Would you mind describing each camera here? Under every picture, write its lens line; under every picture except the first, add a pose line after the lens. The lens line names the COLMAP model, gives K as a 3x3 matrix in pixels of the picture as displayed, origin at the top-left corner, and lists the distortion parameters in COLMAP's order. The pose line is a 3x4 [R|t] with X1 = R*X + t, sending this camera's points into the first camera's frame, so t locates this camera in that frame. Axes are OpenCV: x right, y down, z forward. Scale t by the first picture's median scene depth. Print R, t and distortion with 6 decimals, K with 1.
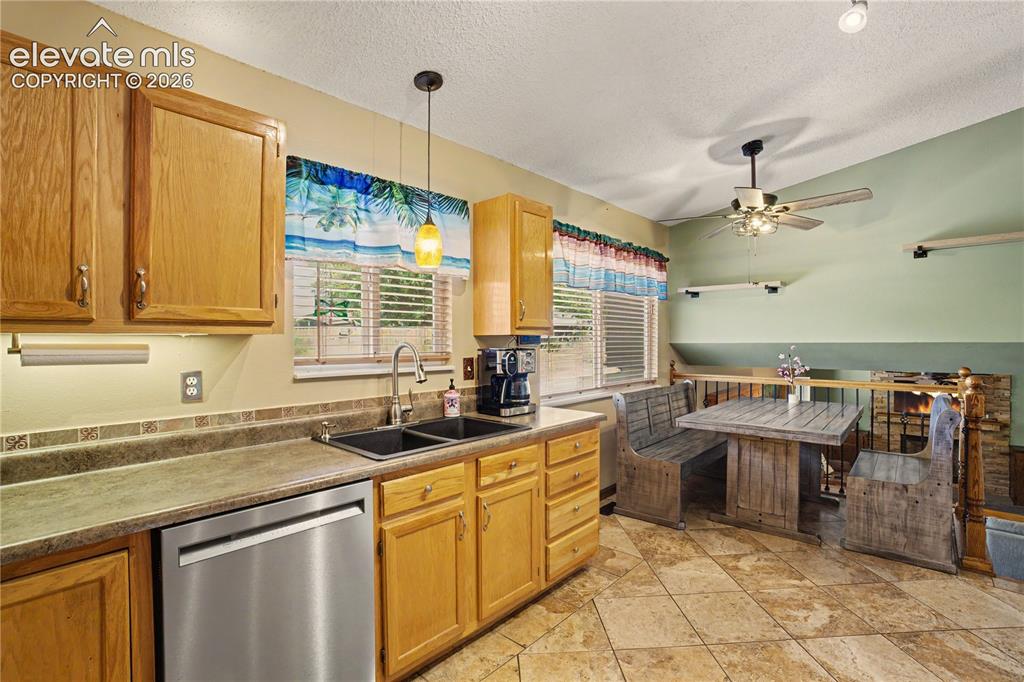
lens RADIAL K [[470.0, 0, 516.1], [0, 470.0, 345.1], [0, 0, 1]] dist [-0.043146, 0.001961]
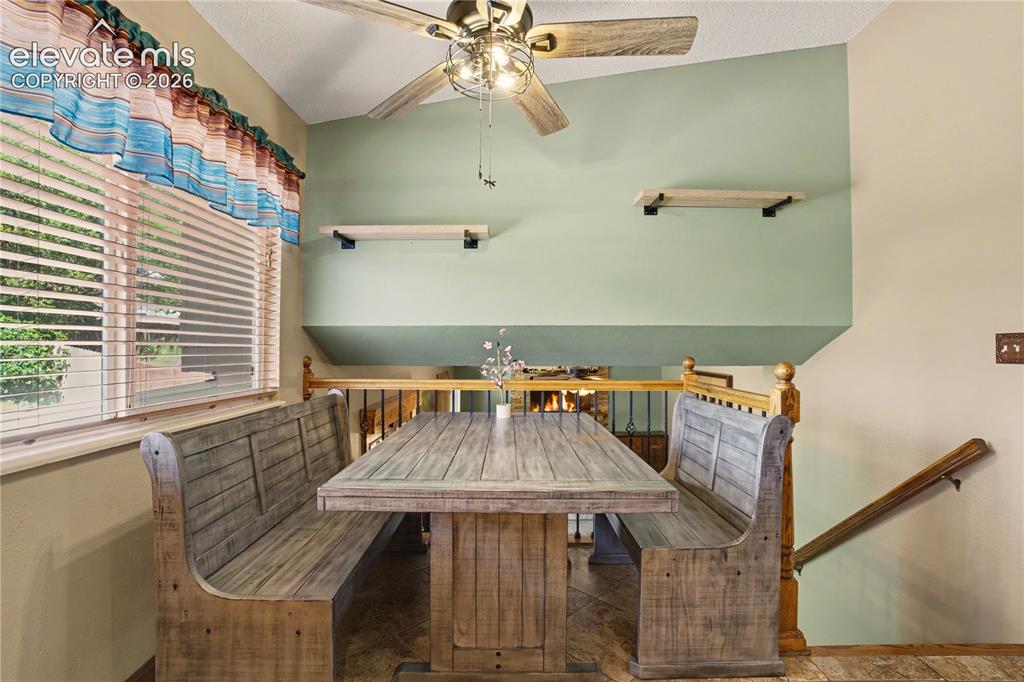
lens RADIAL K [[470.0, 0, 512.0], [0, 470.0, 349.4], [0, 0, 1]] dist [-0.043146, 0.001961]
pose [[0.739872, 0.009683, 0.672678, 0.190459], [-0.001139, 0.999913, -0.013141, 0.043953], [-0.672747, 0.008956, 0.739819, 0.576346]]
